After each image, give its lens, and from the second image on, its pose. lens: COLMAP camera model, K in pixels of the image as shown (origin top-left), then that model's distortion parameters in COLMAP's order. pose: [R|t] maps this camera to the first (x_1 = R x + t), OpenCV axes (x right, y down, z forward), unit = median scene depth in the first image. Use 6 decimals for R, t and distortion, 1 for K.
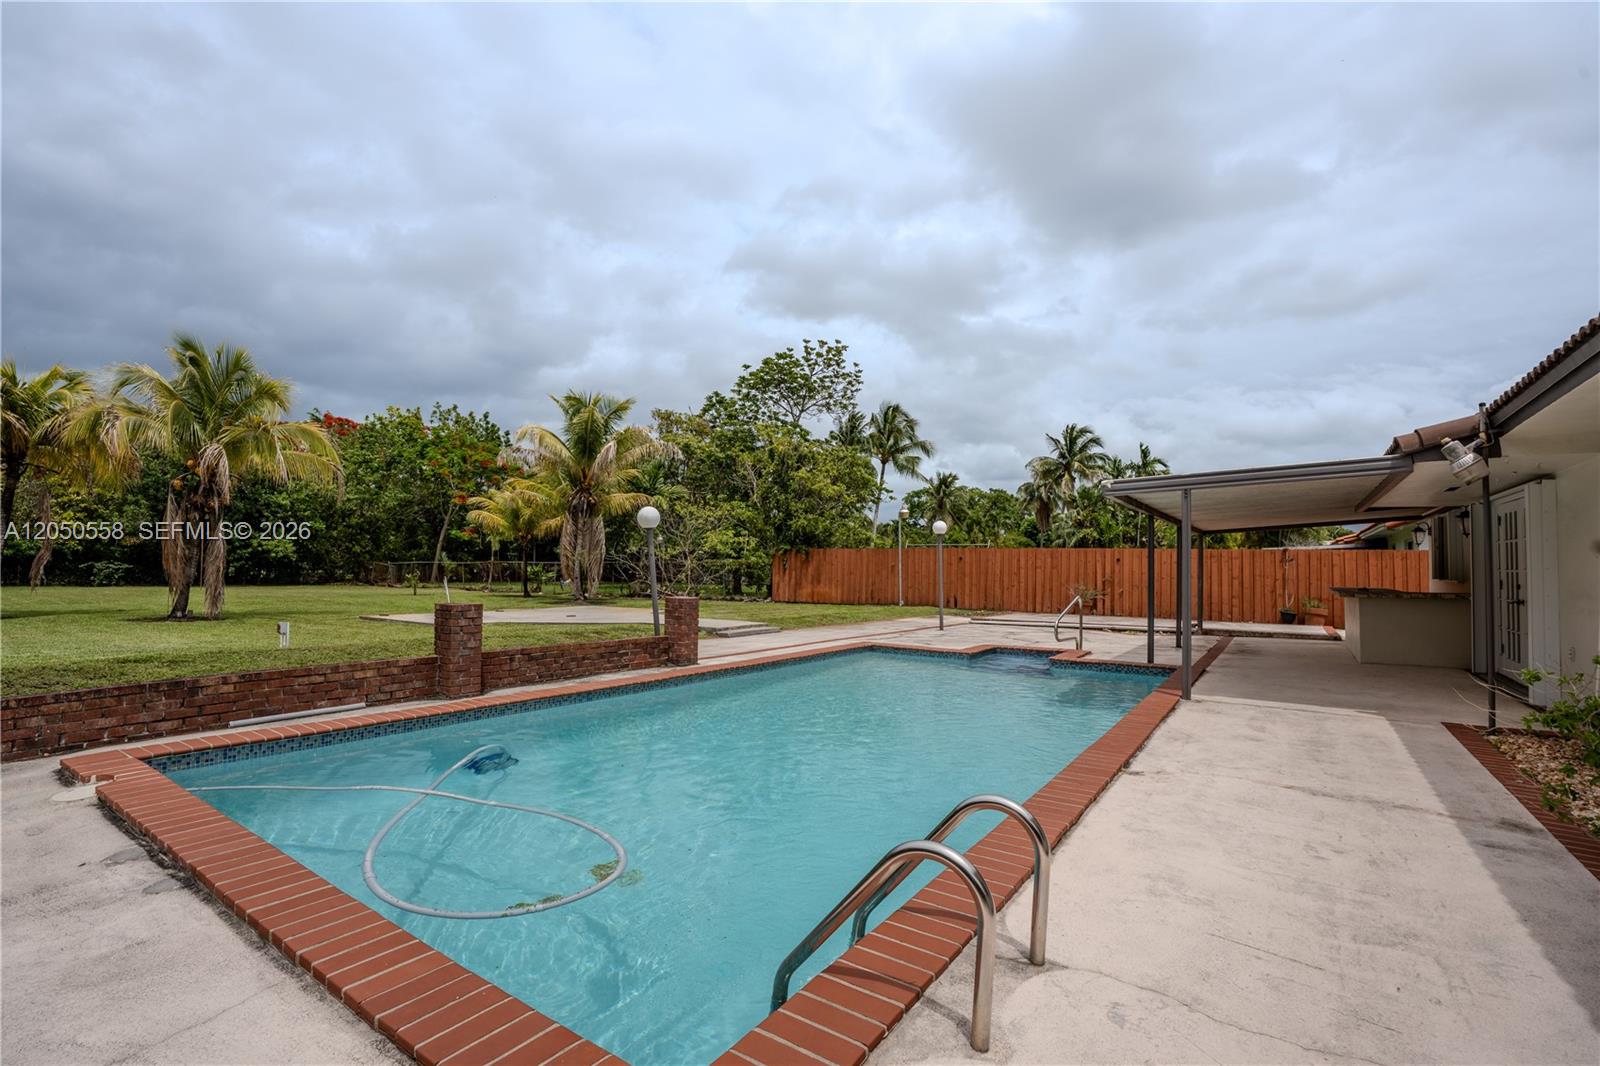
lens RADIAL K [[896.9, 0, 848.1], [0, 896.9, 529.5], [0, 0, 1]] dist [0.052619, 0.001109]
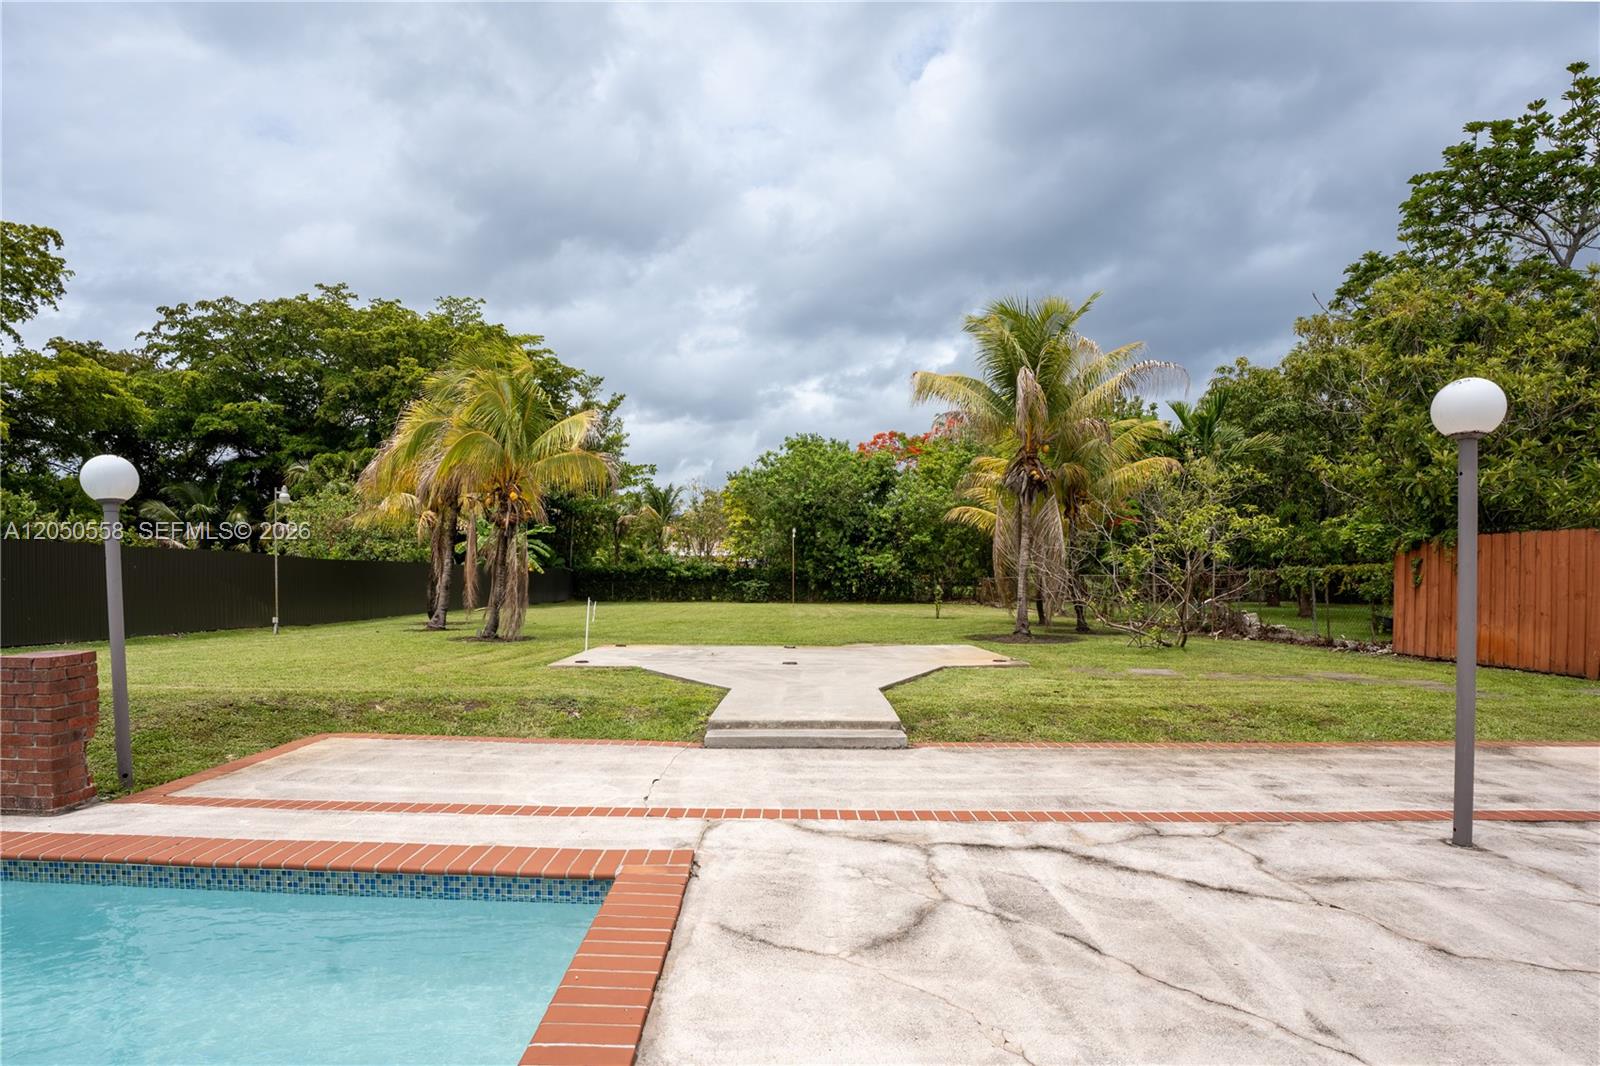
lens RADIAL K [[896.9, 0, 848.1], [0, 896.9, 529.5], [0, 0, 1]] dist [0.052619, 0.001109]
pose [[0.514043, -0.060535, -0.855626, 0.267541], [0.046108, 0.998015, -0.042908, 0.037203], [0.856524, -0.017395, 0.515813, 0.801420]]
